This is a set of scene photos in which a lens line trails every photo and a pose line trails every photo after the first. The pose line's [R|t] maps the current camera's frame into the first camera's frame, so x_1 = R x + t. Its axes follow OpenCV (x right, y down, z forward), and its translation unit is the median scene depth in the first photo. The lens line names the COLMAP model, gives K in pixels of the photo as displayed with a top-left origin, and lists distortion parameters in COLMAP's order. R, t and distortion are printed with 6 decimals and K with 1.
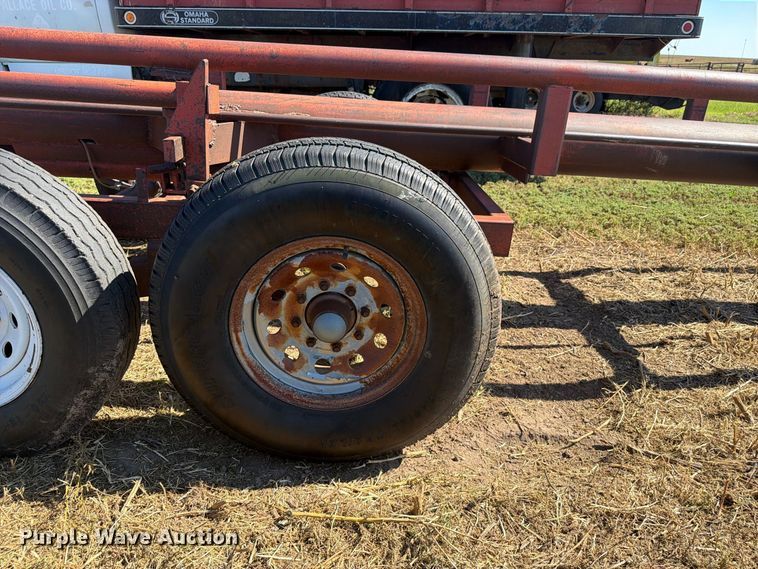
lens RADIAL K [[541.4, 0, 379.4], [0, 541.4, 283.9], [0, 0, 1]] dist [0.003437, -0.002135]
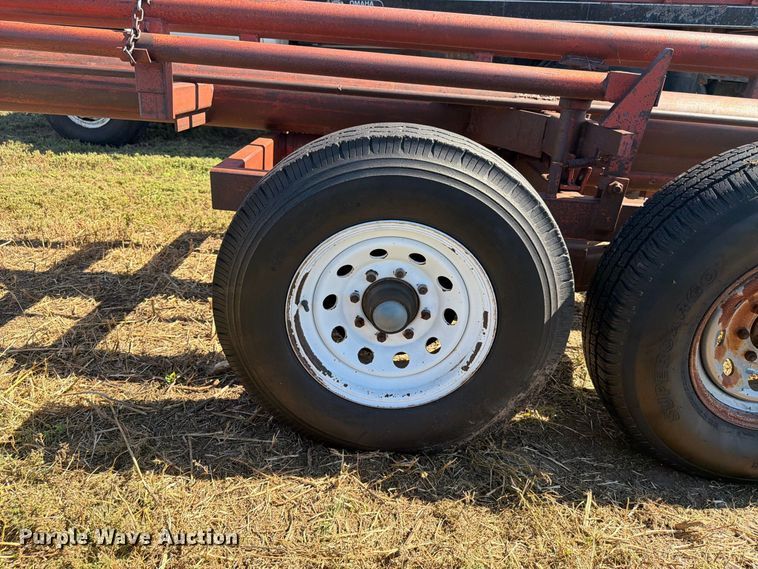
lens RADIAL K [[537.0, 0, 380.4], [0, 537.0, 286.8], [0, 0, 1]] dist [0.086301, -0.117037]
pose [[0.996781, 0.045443, -0.066053, -0.692000], [-0.044466, 0.998880, 0.016195, 0.002727], [0.066715, -0.013206, 0.997685, 0.022843]]
